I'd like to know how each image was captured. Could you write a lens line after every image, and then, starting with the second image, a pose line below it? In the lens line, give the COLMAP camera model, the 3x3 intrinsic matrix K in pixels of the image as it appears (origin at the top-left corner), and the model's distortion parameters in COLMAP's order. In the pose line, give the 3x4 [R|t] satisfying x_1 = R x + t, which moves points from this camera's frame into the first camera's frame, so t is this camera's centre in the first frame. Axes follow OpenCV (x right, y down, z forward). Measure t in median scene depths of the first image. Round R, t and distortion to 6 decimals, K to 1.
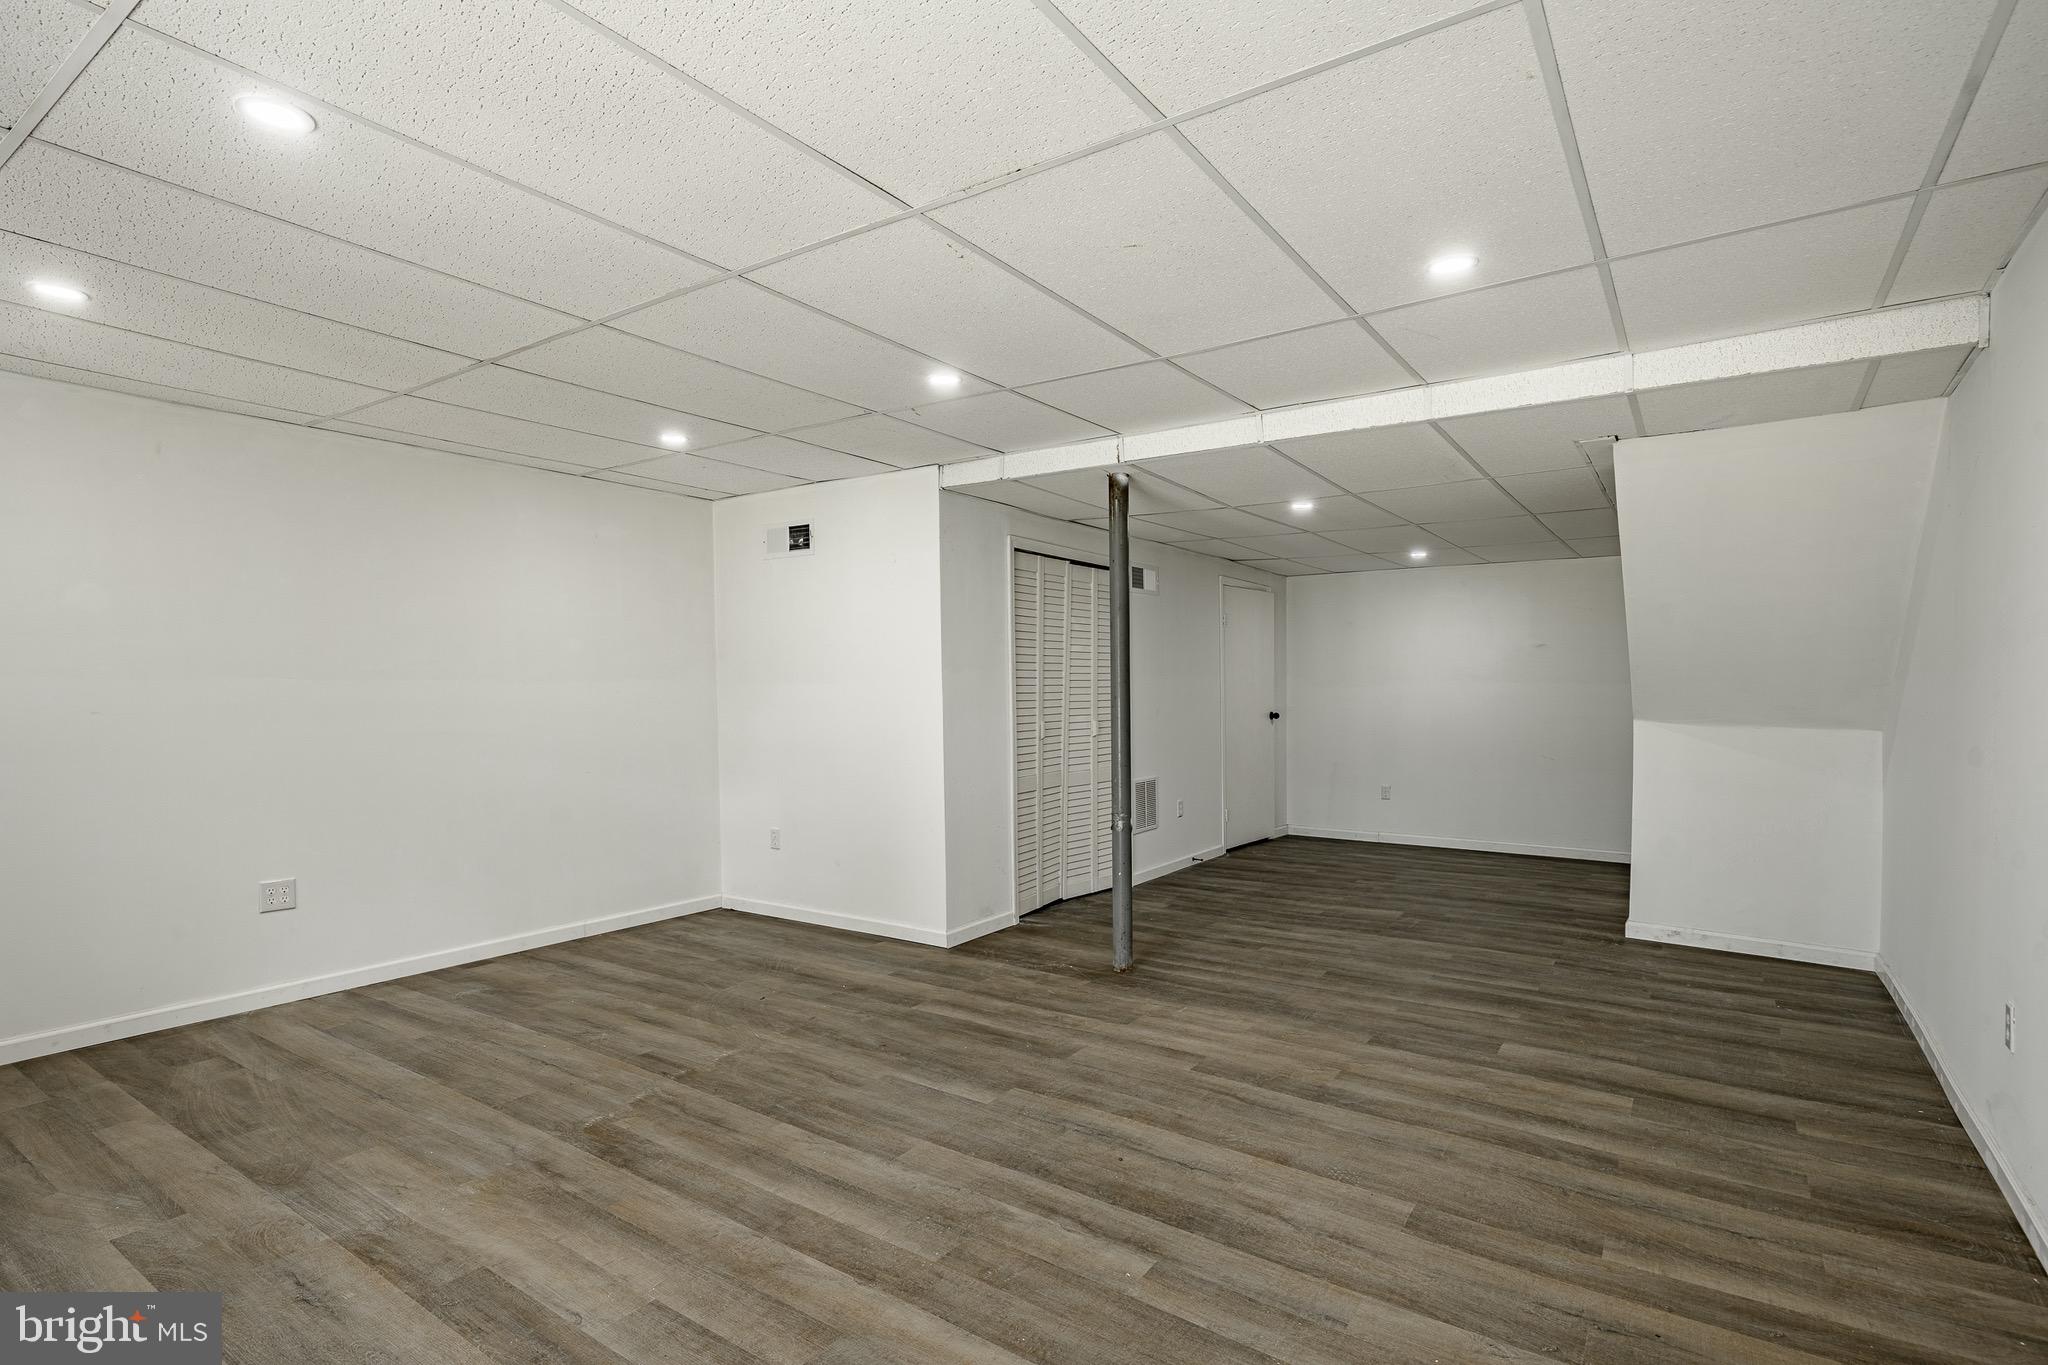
lens RADIAL K [[1000.7, 0, 1024.4], [0, 1000.7, 686.6], [0, 0, 1]] dist [0.000748, 0.000018]
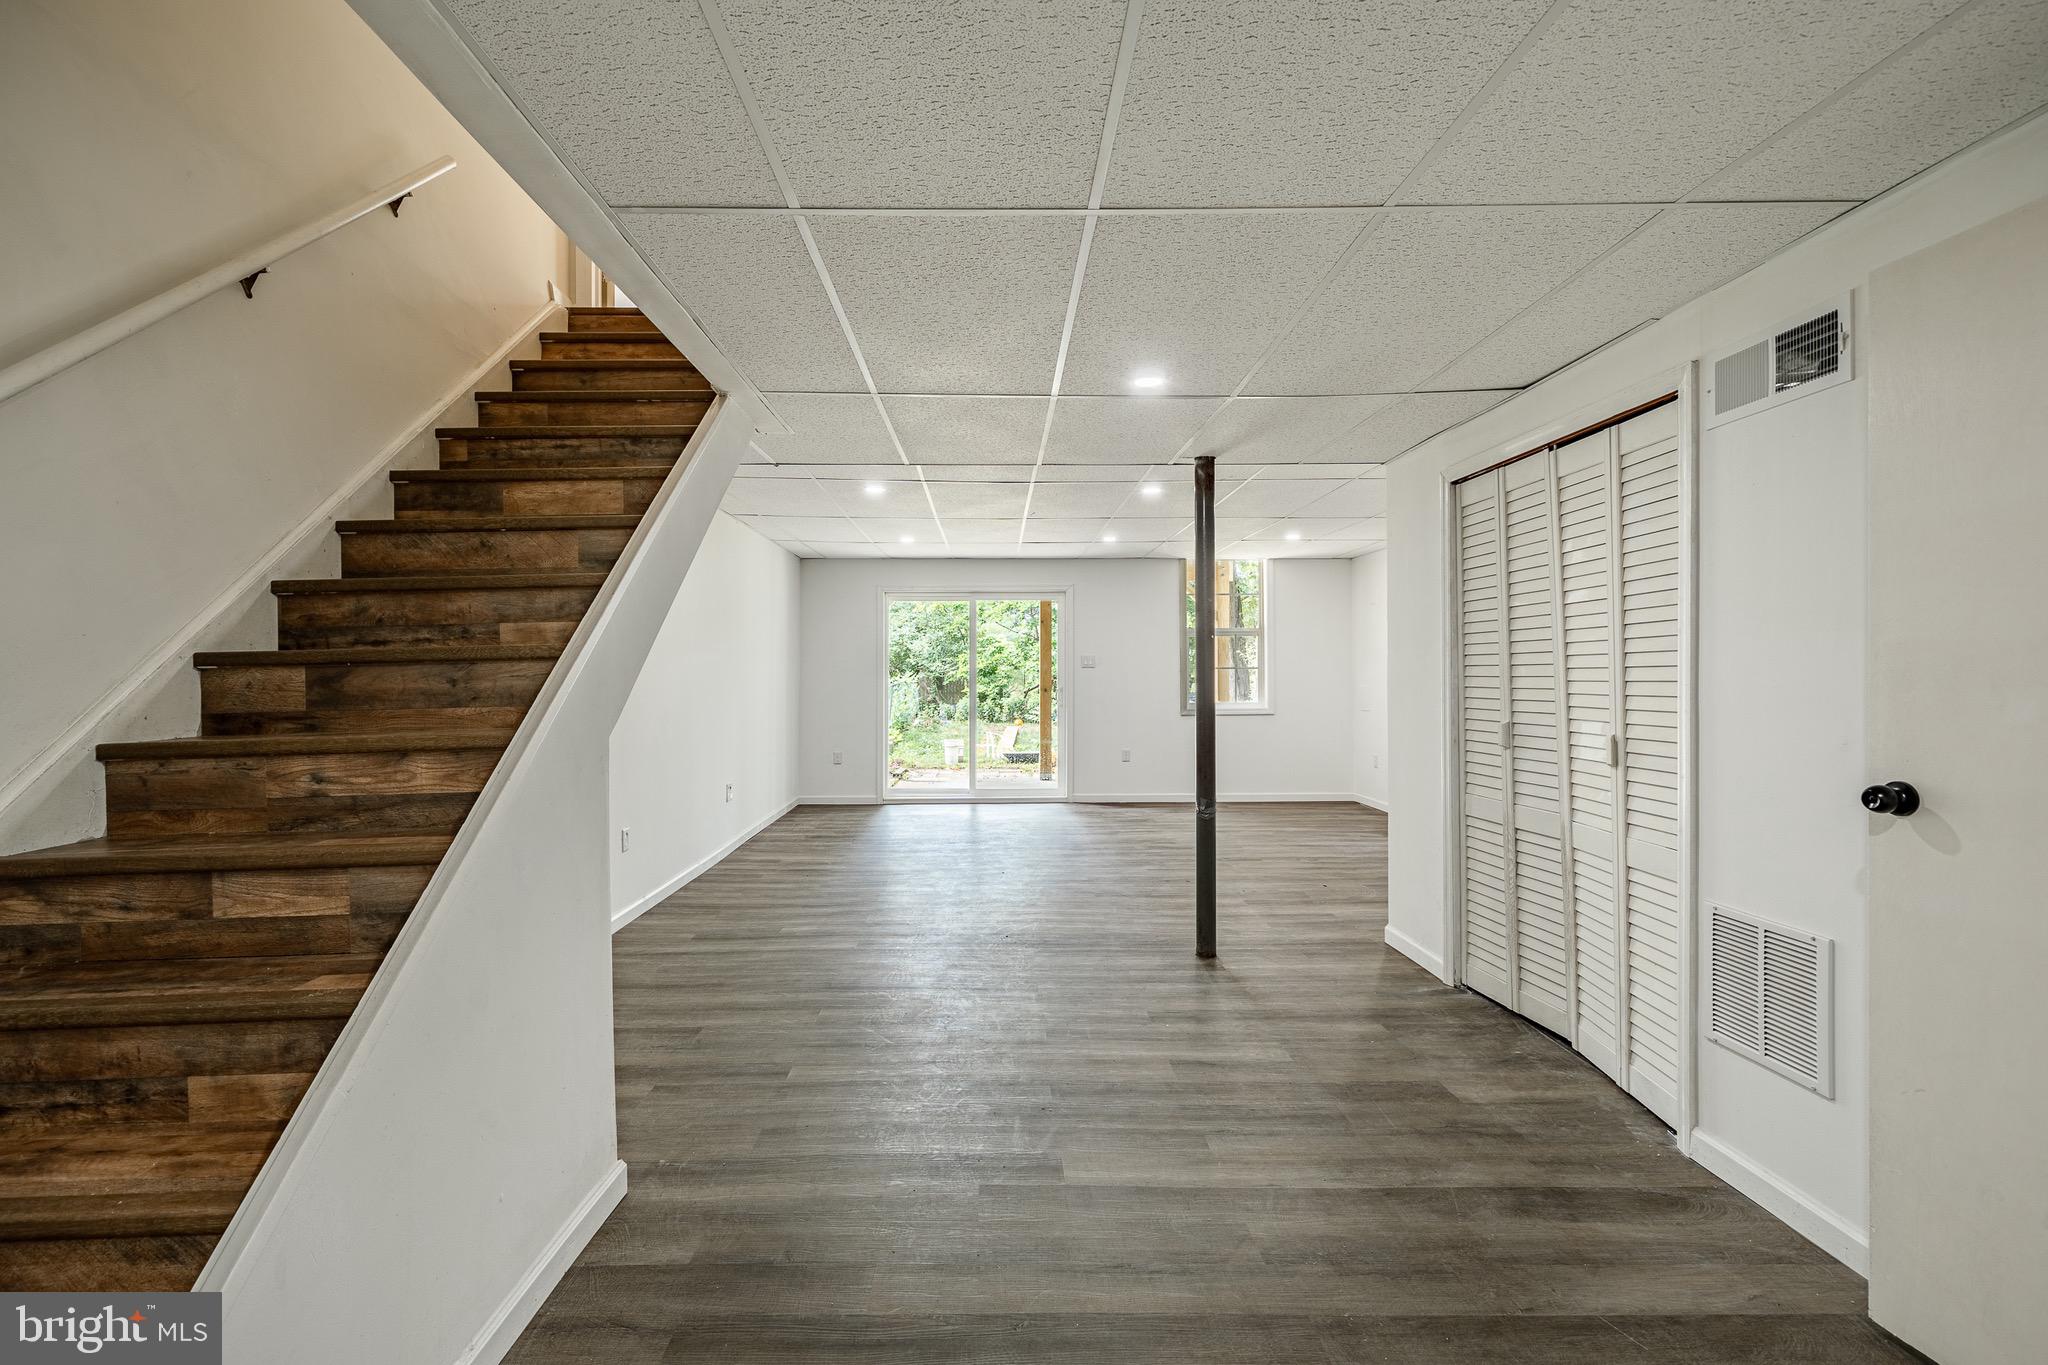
lens RADIAL K [[887.6, 0, 1020.4], [0, 887.6, 678.1], [0, 0, 1]] dist [0.002434, 0.000528]
pose [[-0.811924, 0.003360, -0.583754, 0.608994], [0.001795, 0.999993, 0.003259, 0.004179], [0.583761, 0.001598, -0.811924, 1.284682]]
